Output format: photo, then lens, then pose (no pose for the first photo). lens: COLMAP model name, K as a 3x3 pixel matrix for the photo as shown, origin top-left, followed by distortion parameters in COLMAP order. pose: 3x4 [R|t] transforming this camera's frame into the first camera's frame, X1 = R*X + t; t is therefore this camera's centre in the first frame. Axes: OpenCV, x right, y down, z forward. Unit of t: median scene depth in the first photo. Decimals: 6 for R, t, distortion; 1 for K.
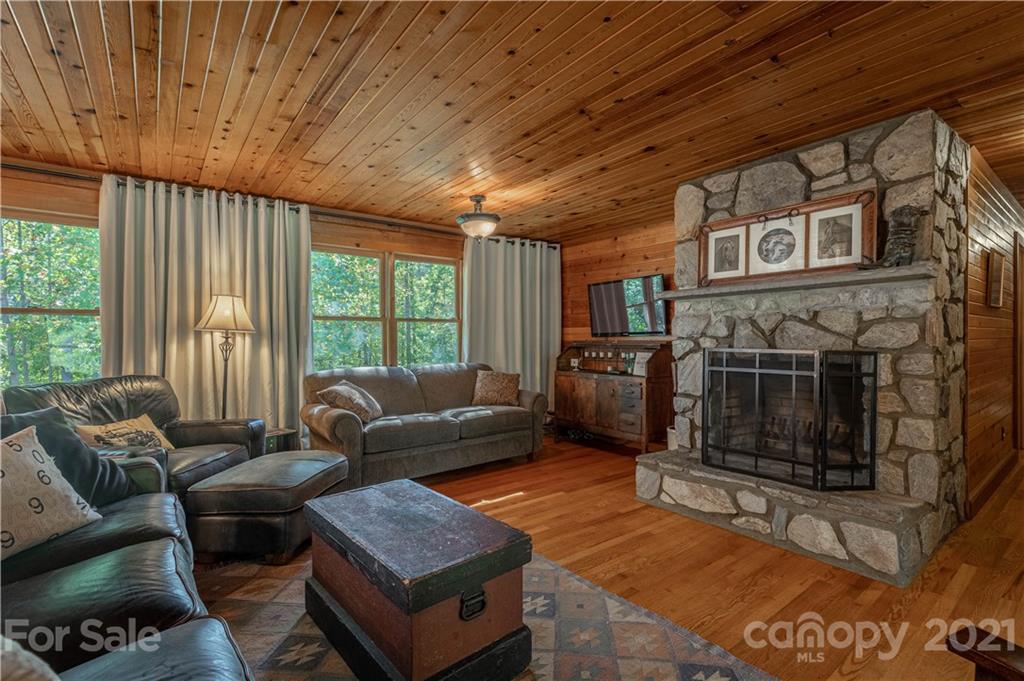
lens RADIAL K [[467.3, 0, 513.9], [0, 467.3, 344.9], [0, 0, 1]] dist [0.000563, 0.000134]
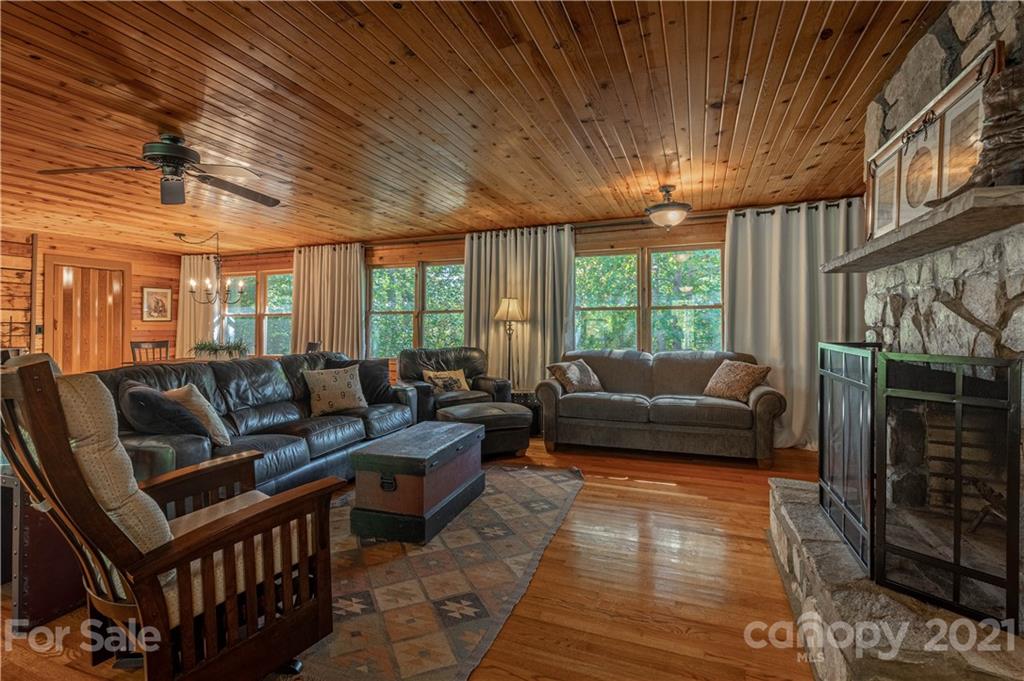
lens RADIAL K [[473.3, 0, 510.0], [0, 473.3, 320.4], [0, 0, 1]] dist [-0.000316, 0.000364]
pose [[0.511573, -0.006259, -0.859217, 0.694606], [-0.006202, 0.999921, -0.010977, -0.014501], [0.859218, 0.010944, 0.511493, 0.200168]]
